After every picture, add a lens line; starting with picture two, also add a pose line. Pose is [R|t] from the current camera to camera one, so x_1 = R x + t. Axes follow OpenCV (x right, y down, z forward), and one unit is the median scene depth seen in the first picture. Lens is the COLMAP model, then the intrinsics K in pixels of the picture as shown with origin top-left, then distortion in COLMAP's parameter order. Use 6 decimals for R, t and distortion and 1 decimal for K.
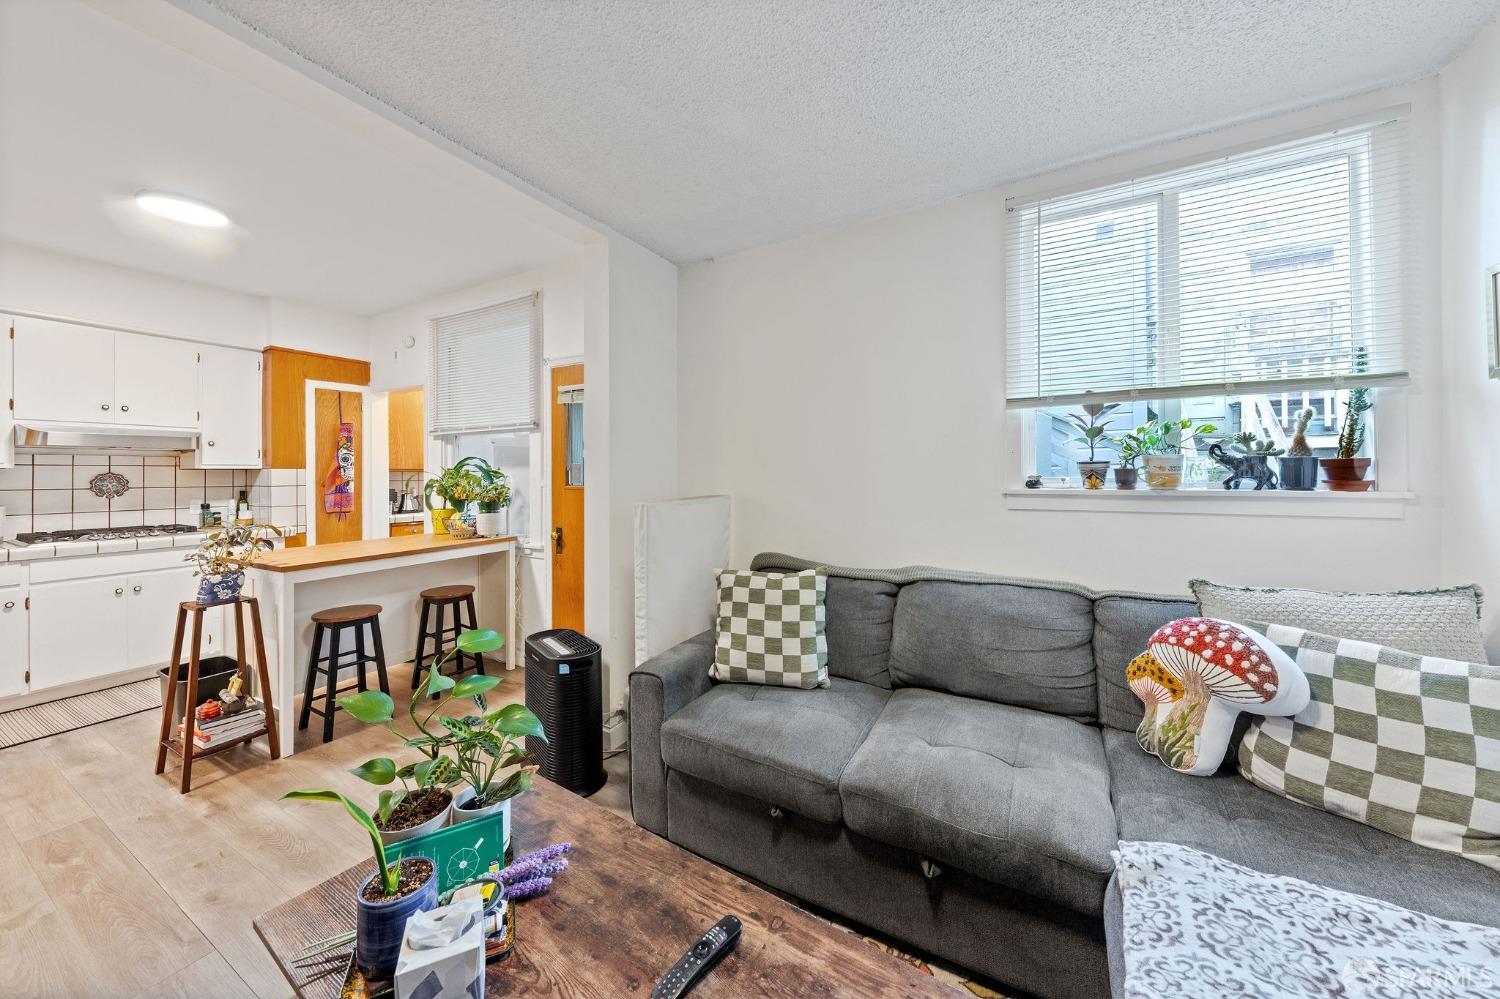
lens RADIAL K [[511.0, 0, 750.2], [0, 511.0, 472.7], [0, 0, 1]] dist [-0.000222, -0.002173]
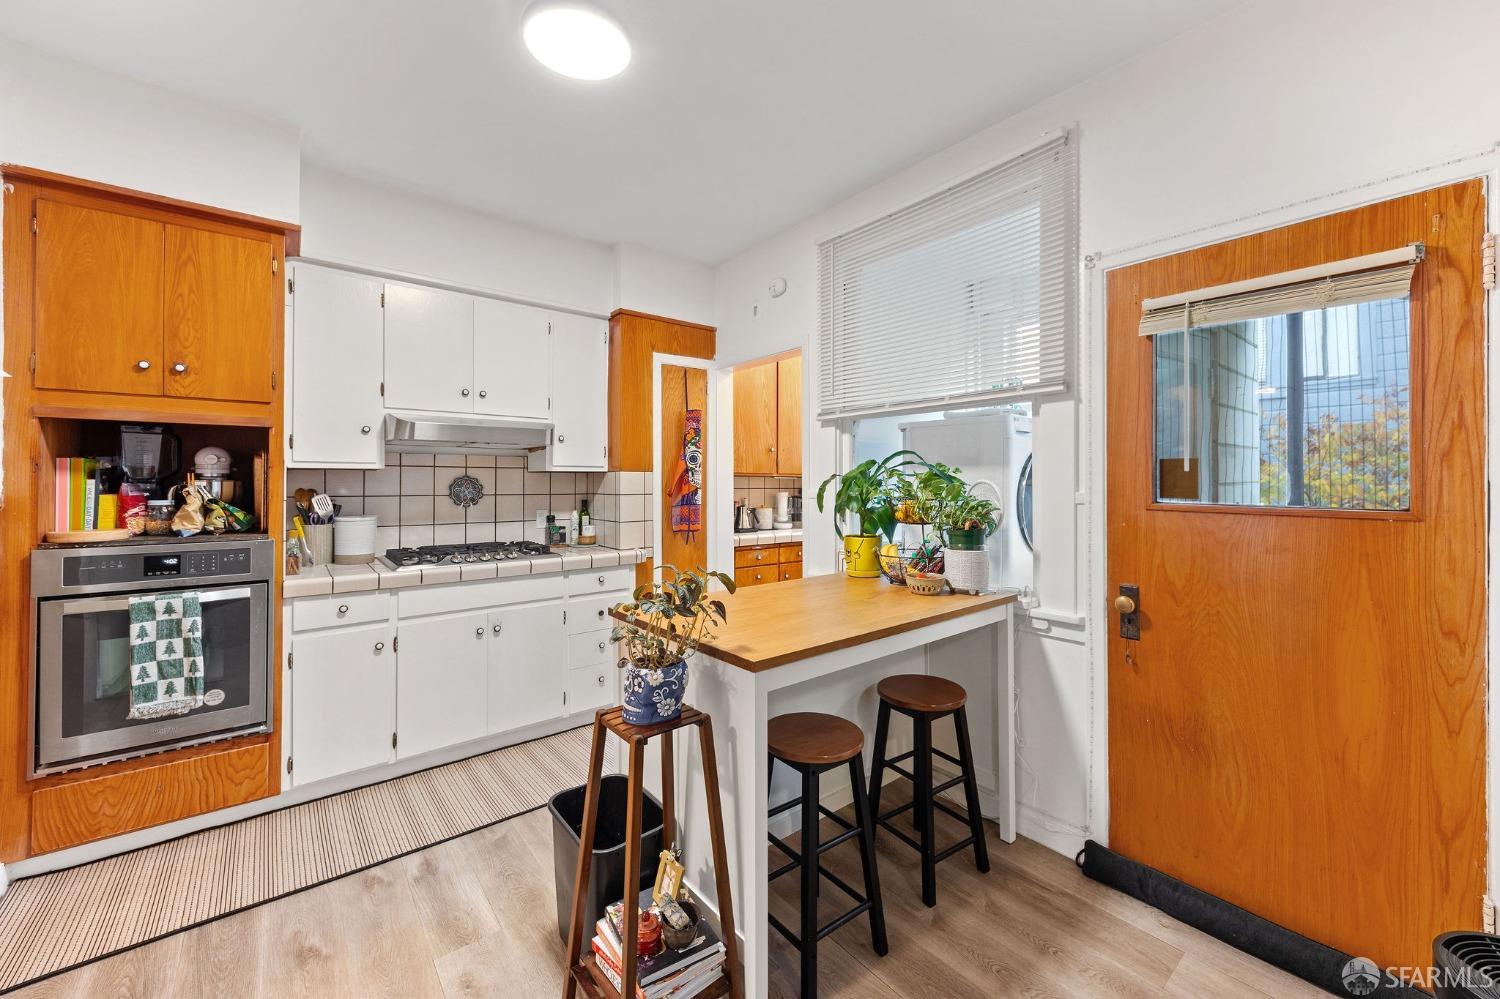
lens RADIAL K [[571.6, 0, 749.3], [0, 571.6, 482.1], [0, 0, 1]] dist [0.000493, 0.000036]
pose [[0.921089, 0.005194, -0.389318, -0.435739], [-0.004935, 0.999986, 0.001666, 0.005606], [0.389321, 0.000387, 0.921102, 0.298373]]
